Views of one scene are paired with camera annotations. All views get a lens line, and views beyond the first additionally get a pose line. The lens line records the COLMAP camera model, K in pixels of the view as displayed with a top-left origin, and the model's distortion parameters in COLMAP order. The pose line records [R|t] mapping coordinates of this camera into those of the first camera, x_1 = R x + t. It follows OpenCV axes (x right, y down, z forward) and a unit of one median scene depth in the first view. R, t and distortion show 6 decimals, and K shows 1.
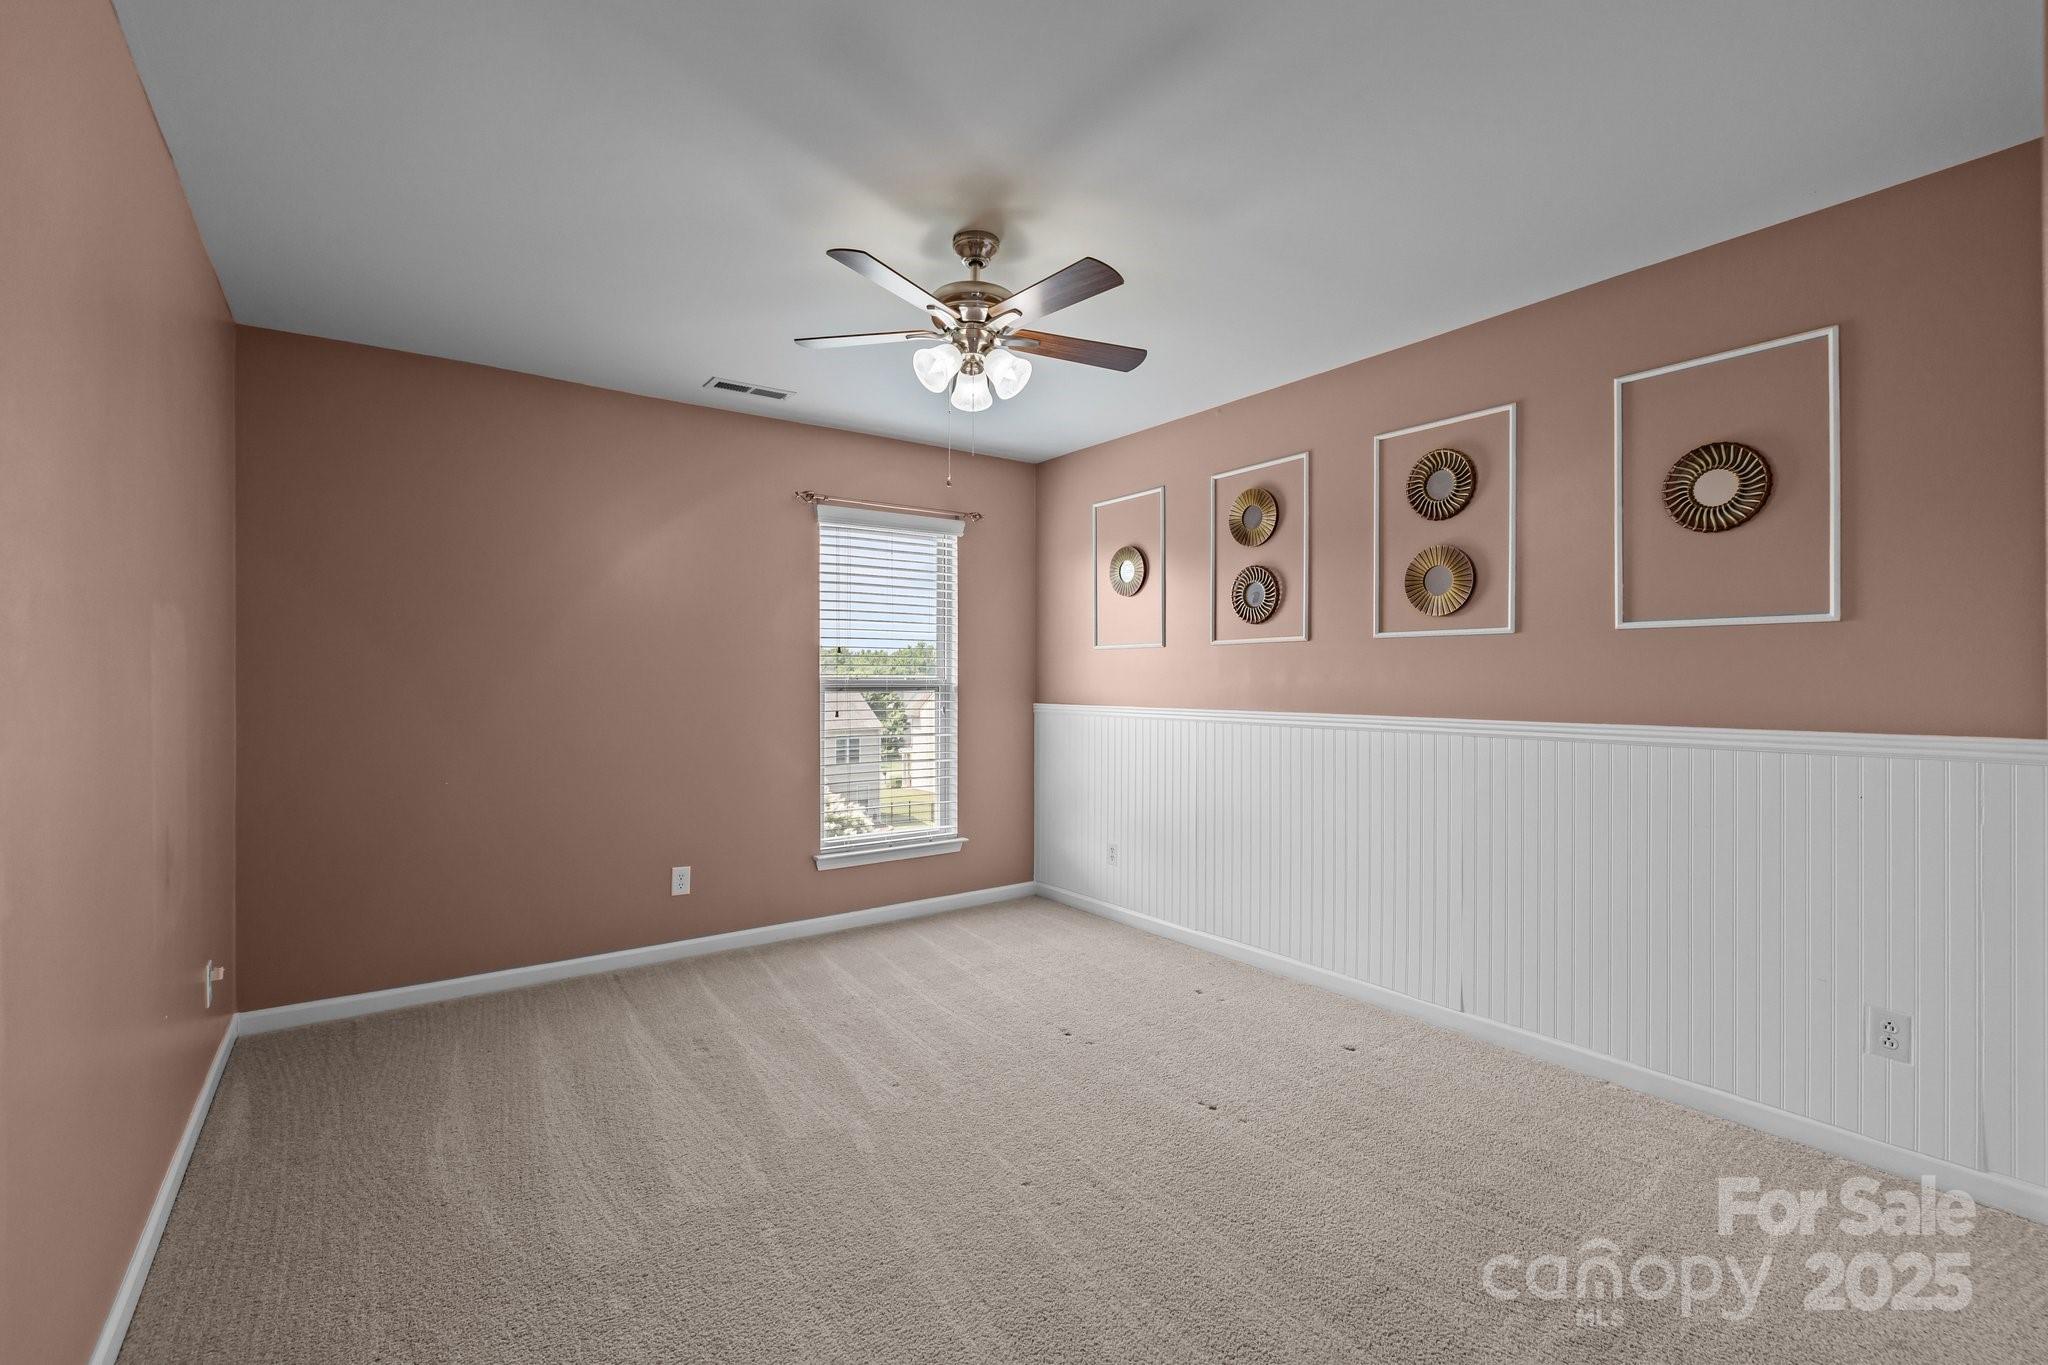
lens RADIAL K [[868.8, 0, 1022.9], [0, 868.8, 679.9], [0, 0, 1]] dist [0.000398, 0.000820]
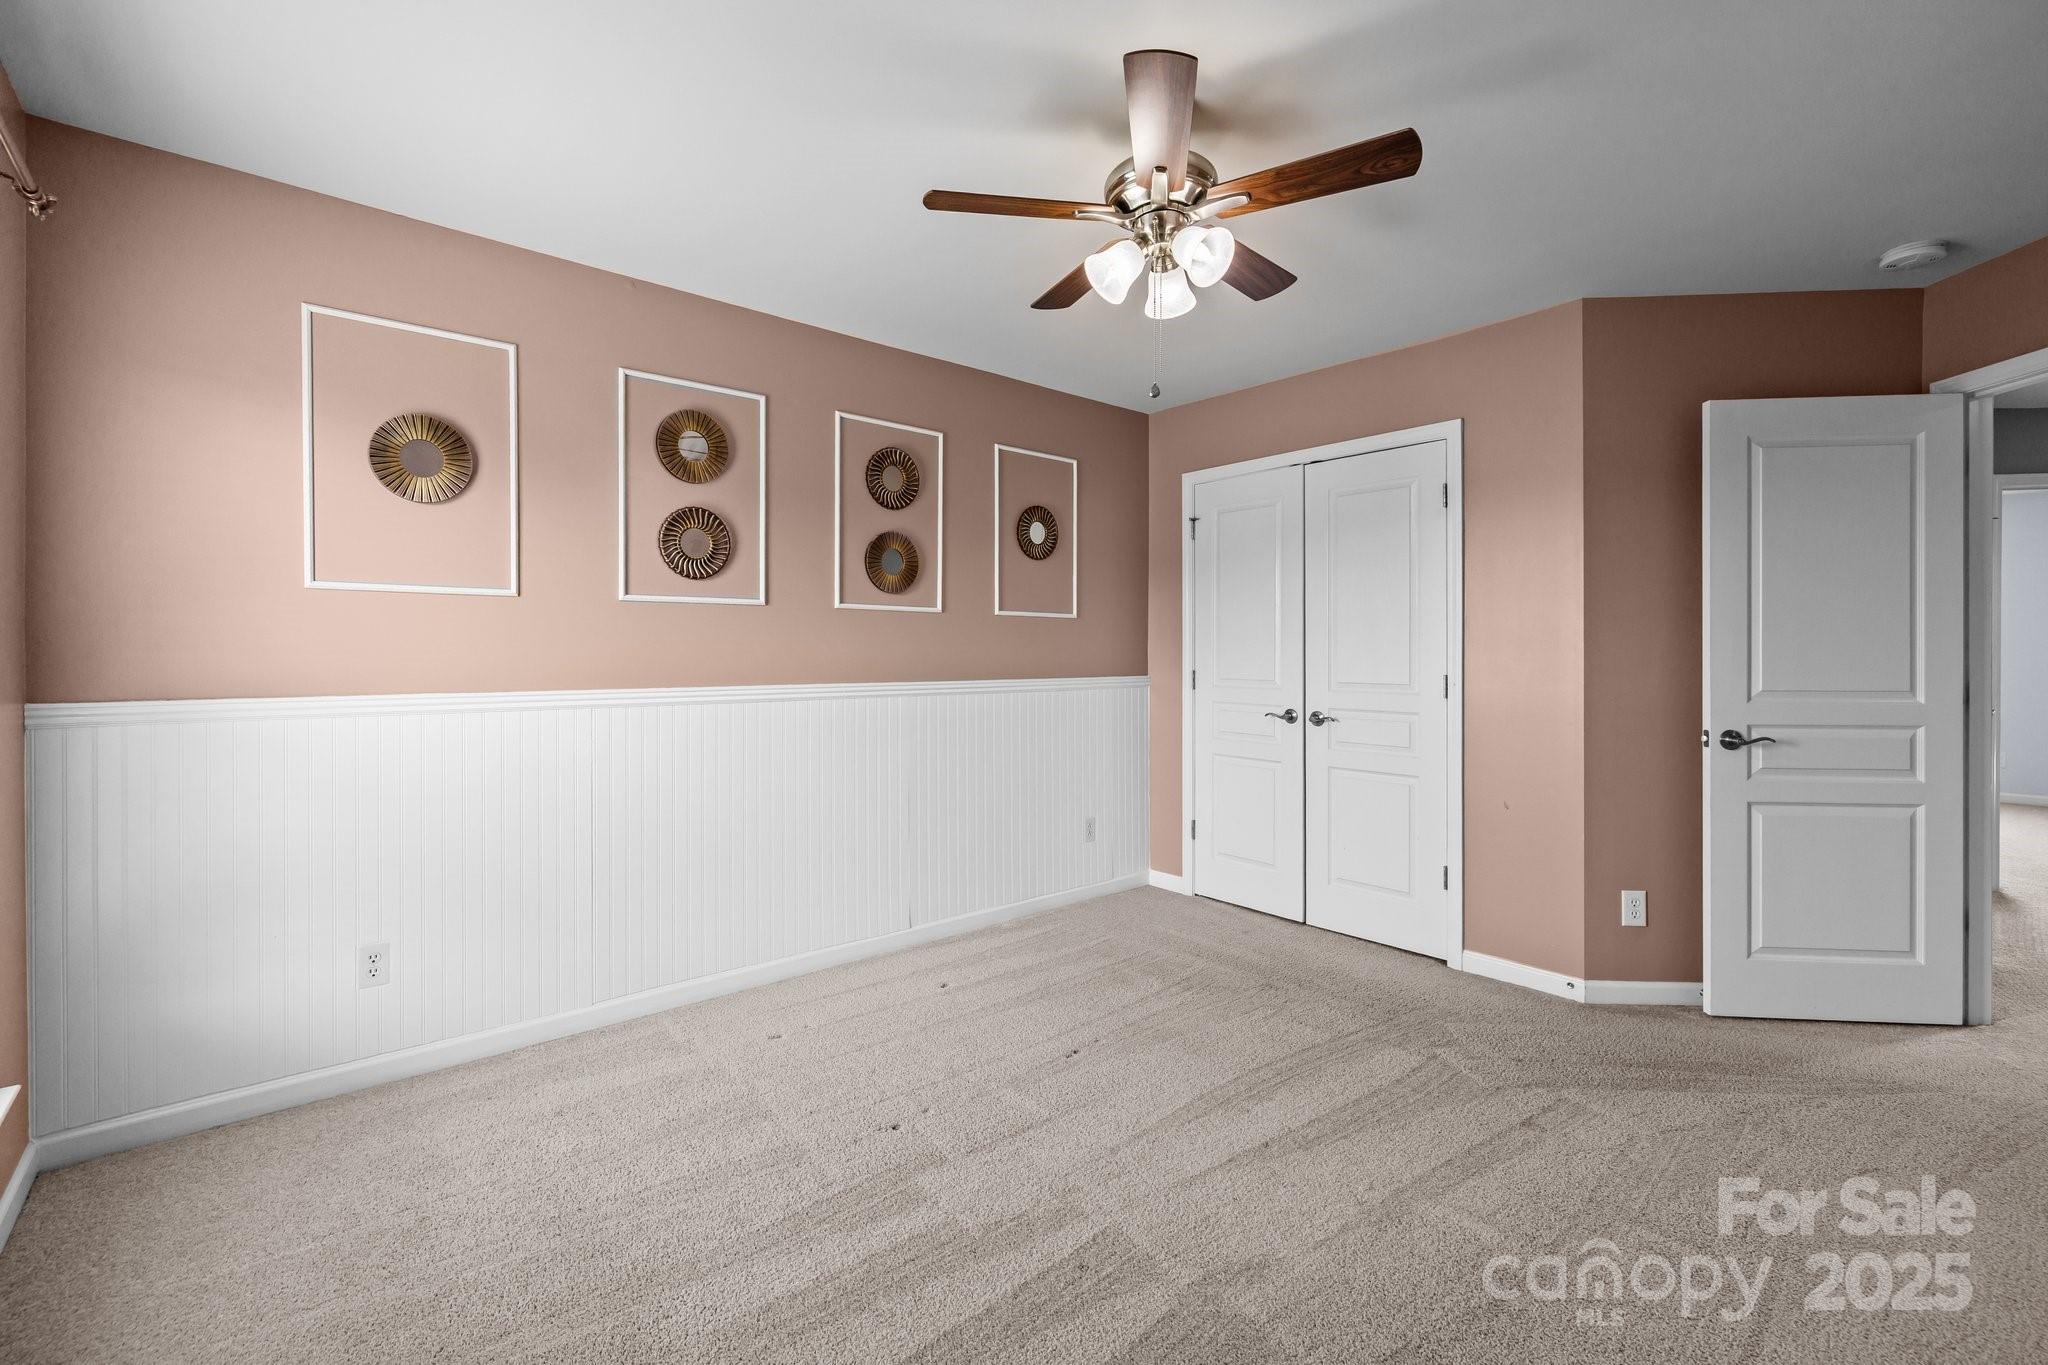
lens RADIAL K [[868.8, 0, 1020.1], [0, 868.8, 654.7], [0, 0, 1]] dist [0.000398, 0.000820]
pose [[-0.066490, -0.007534, 0.997759, -0.562477], [-0.004696, 0.999963, 0.007238, -0.001713], [-0.997776, -0.004204, -0.066523, 0.755195]]
